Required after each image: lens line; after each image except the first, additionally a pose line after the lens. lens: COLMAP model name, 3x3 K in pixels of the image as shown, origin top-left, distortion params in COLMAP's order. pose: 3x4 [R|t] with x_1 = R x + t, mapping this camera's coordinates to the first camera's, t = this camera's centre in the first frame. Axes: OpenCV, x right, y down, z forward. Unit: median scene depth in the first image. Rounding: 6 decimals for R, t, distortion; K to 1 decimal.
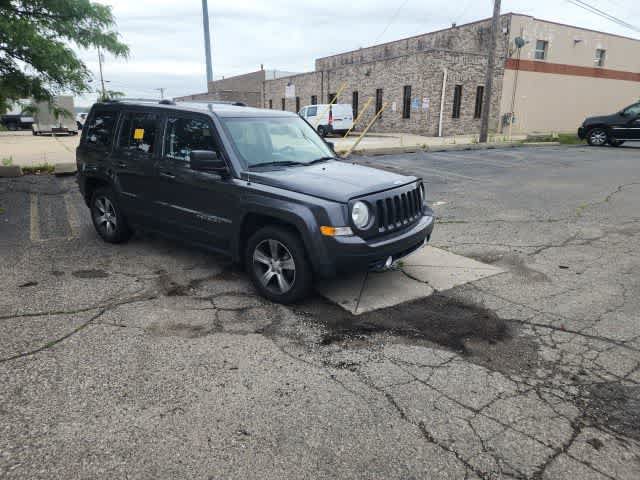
lens RADIAL K [[427.7, 0, 314.2], [0, 427.7, 224.6], [0, 0, 1]] dist [0.073763, -0.064457]
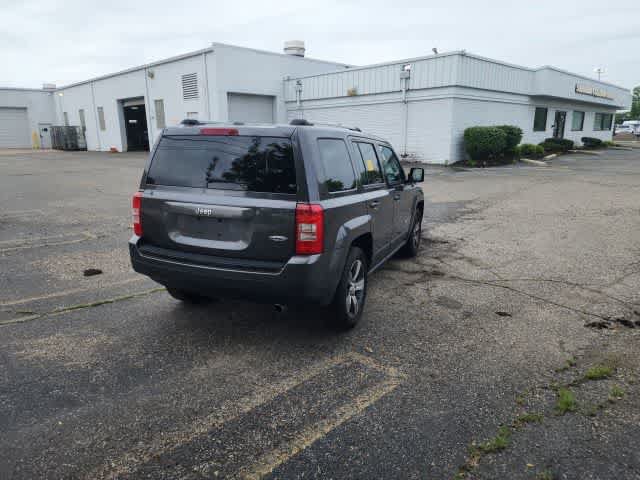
lens RADIAL K [[427.3, 0, 321.3], [0, 427.3, 230.2], [0, 0, 1]] dist [0.076671, -0.066326]
pose [[-0.240763, -0.207732, 0.948093, -1.519223], [0.232178, 0.936140, 0.264073, -0.417180], [-0.942405, 0.283705, -0.177157, 1.584614]]
